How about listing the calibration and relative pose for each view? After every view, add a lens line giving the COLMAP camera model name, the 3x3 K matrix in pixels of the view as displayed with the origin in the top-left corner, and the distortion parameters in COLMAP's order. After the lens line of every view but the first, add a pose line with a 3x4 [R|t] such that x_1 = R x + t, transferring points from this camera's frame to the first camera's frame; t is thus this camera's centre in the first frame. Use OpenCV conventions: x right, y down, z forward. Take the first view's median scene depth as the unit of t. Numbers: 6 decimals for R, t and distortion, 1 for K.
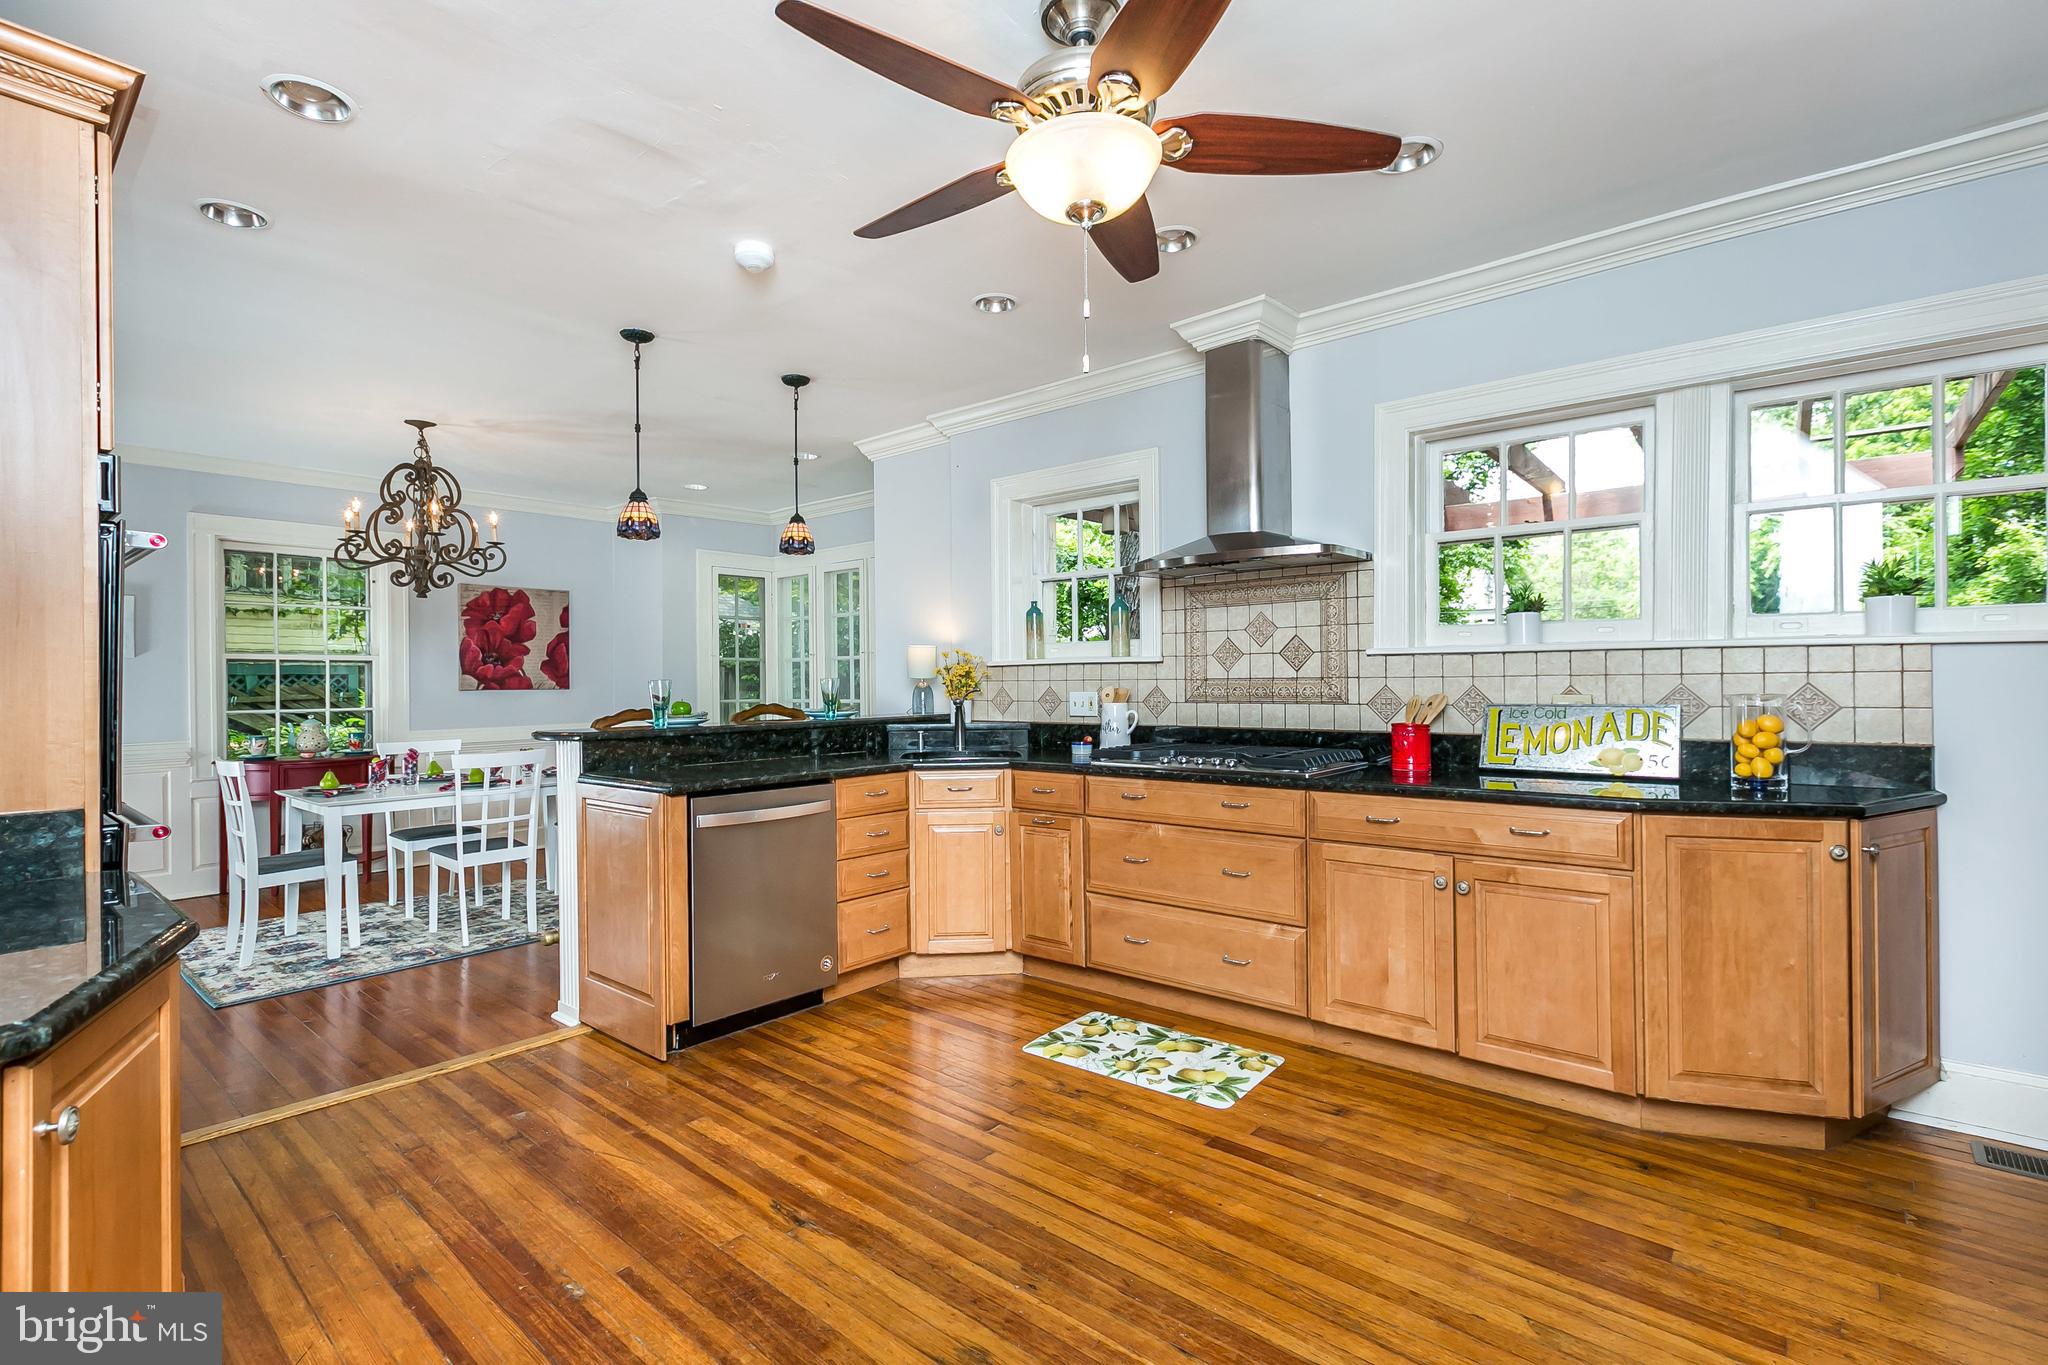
lens RADIAL K [[935.2, 0, 1015.9], [0, 935.2, 688.3], [0, 0, 1]] dist [0.000192, -0.000318]
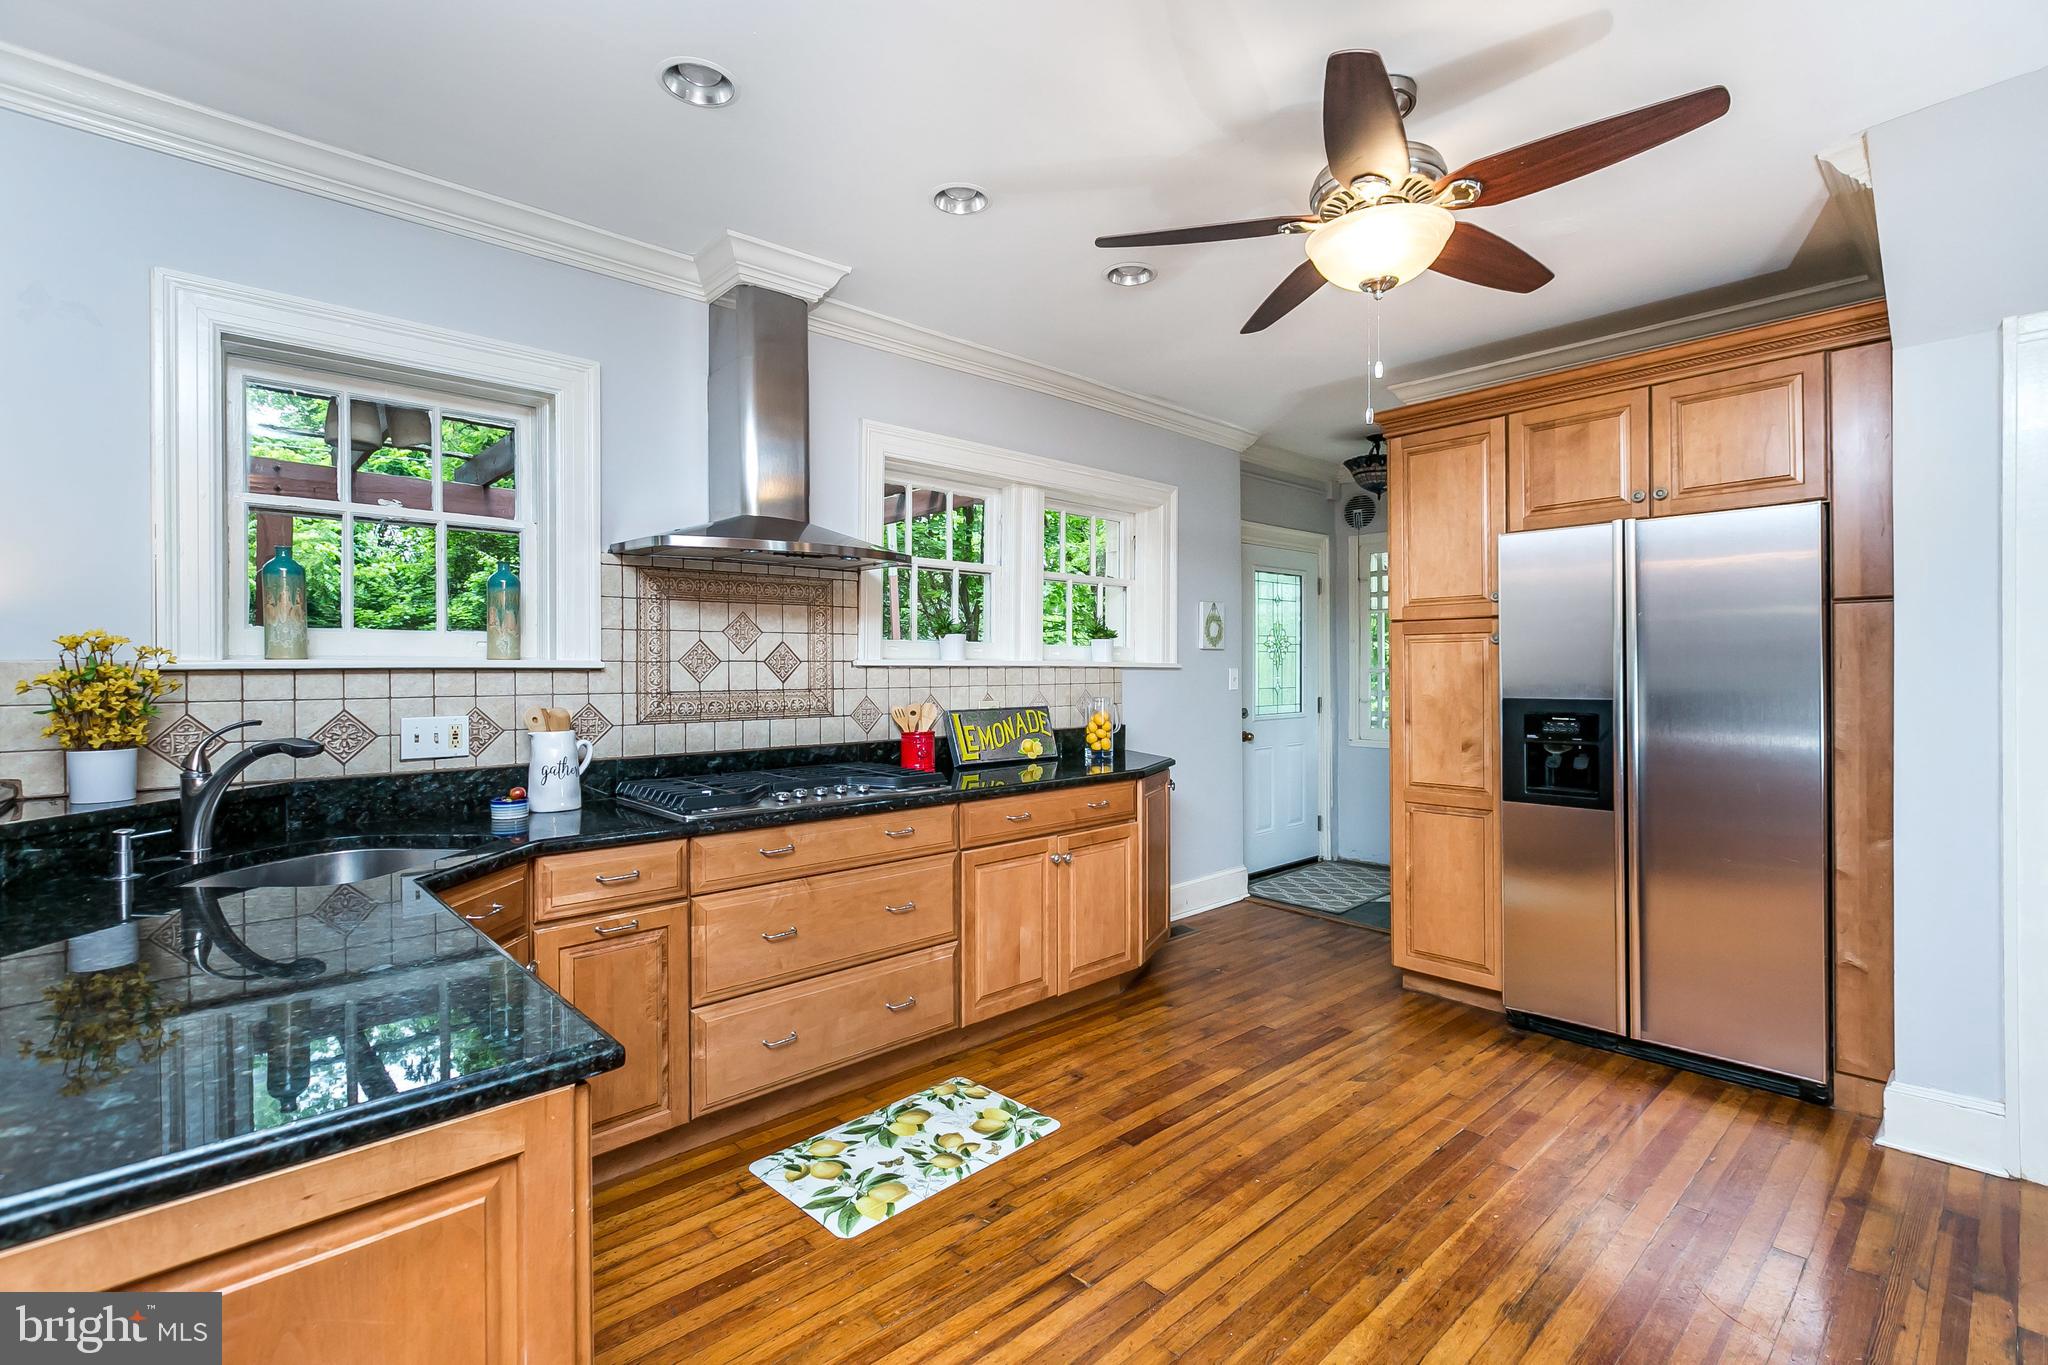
lens RADIAL K [[935.2, 0, 1015.9], [0, 935.2, 688.3], [0, 0, 1]] dist [0.000192, -0.000318]
pose [[0.109437, -0.011212, 0.993931, -0.679285], [0.009161, 0.999905, 0.010271, -0.023756], [-0.993952, 0.007981, 0.109529, 0.825472]]
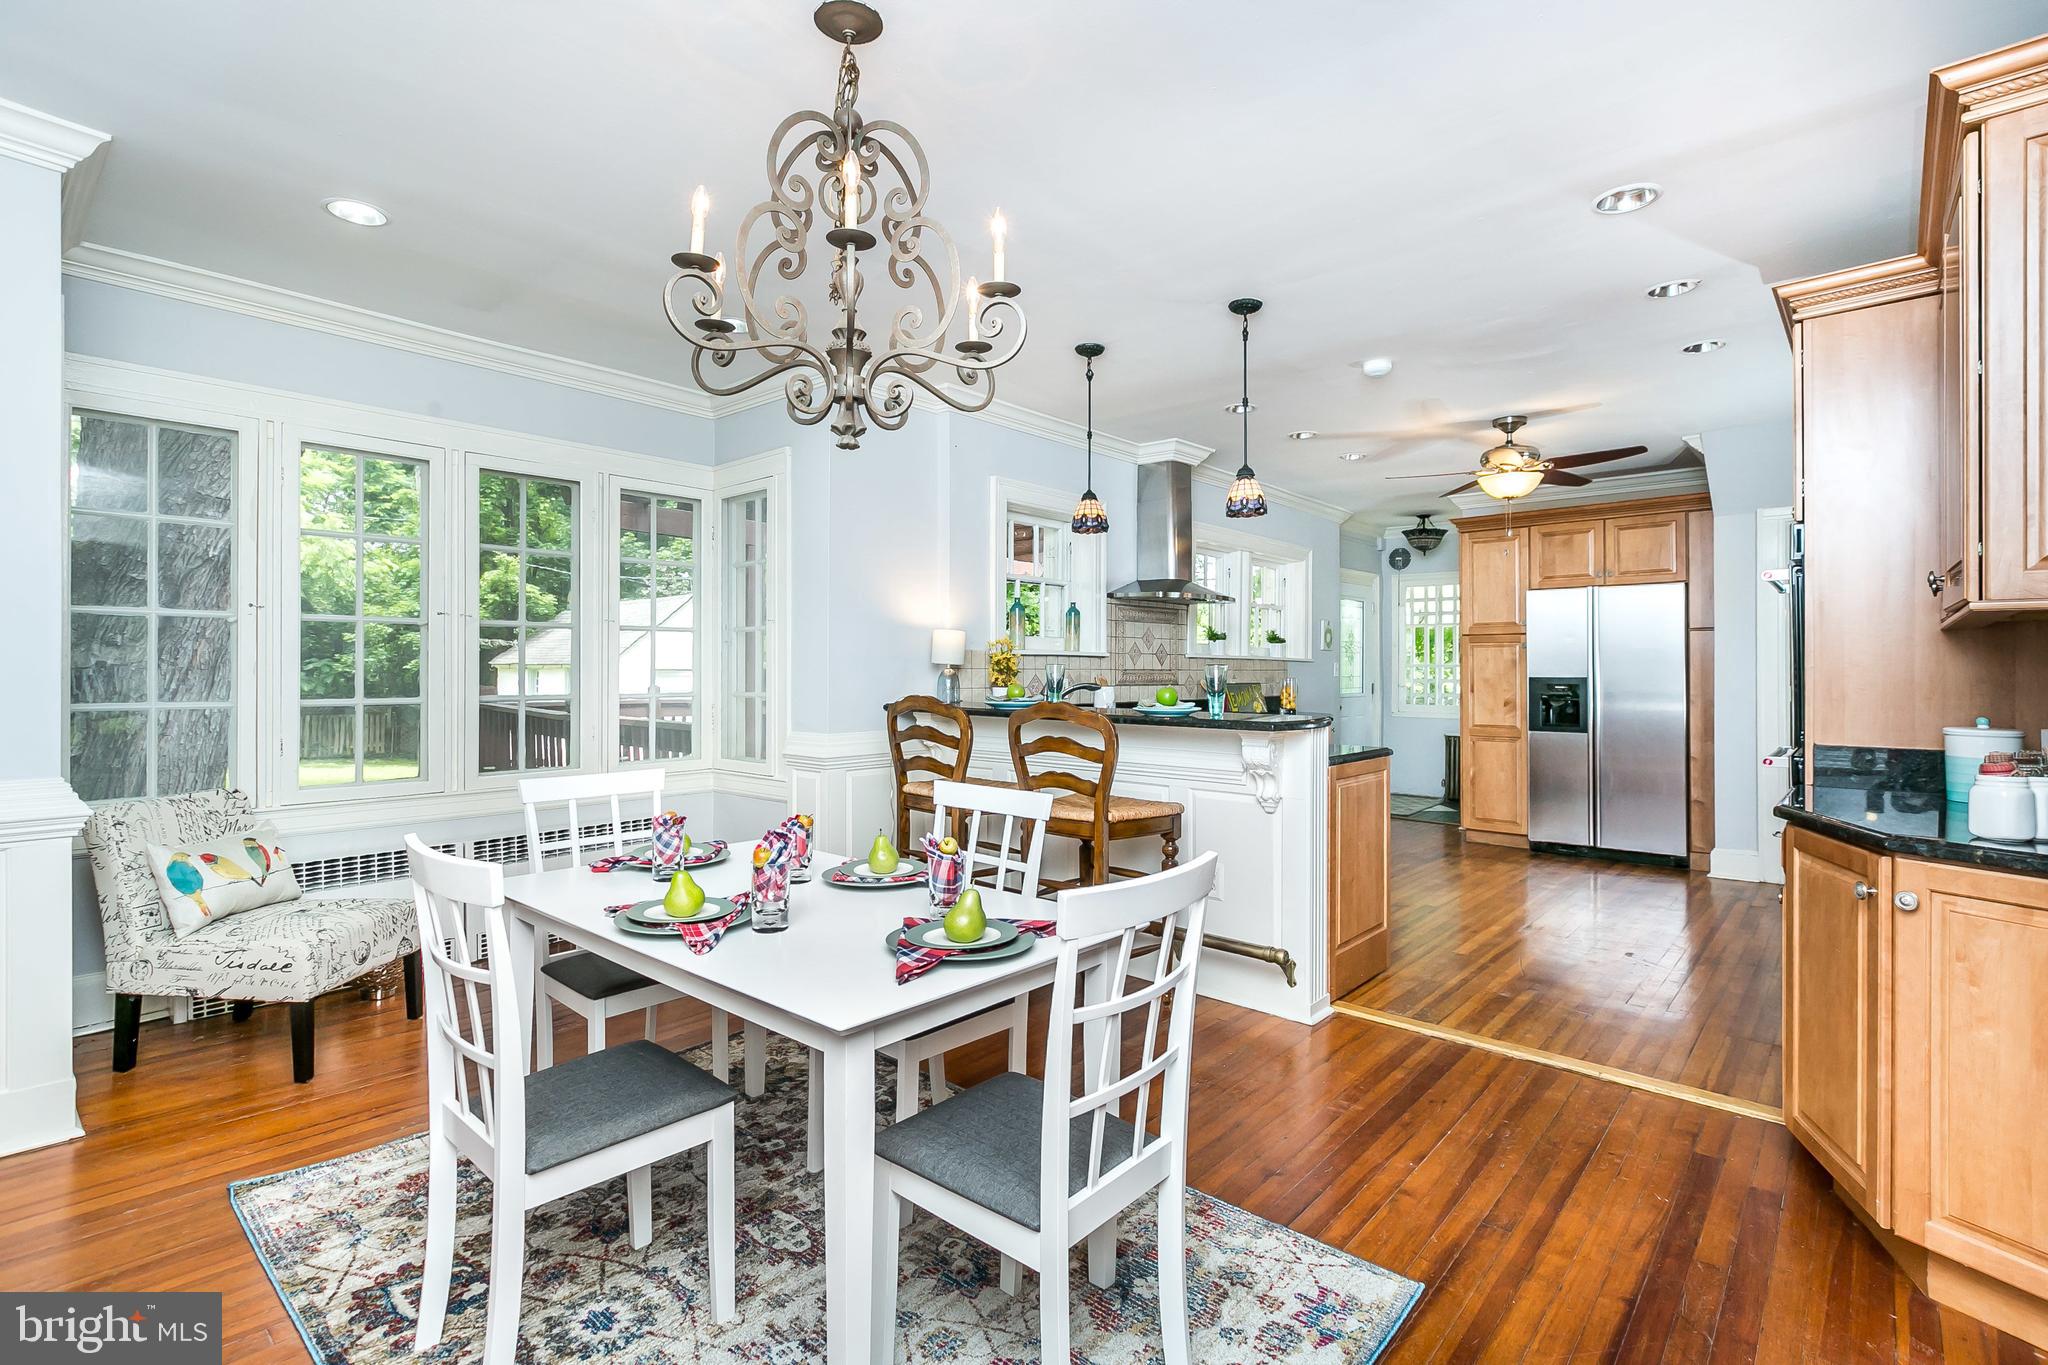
lens RADIAL K [[978.3, 0, 1024.0], [0, 978.3, 682.5], [0, 0, 1]] dist [0.019500, -0.000148]
pose [[0.000978, -0.001385, 0.999999, -1.720502], [0.002380, 0.999996, 0.001383, 0.010993], [-0.999997, 0.002379, 0.000982, 1.501650]]
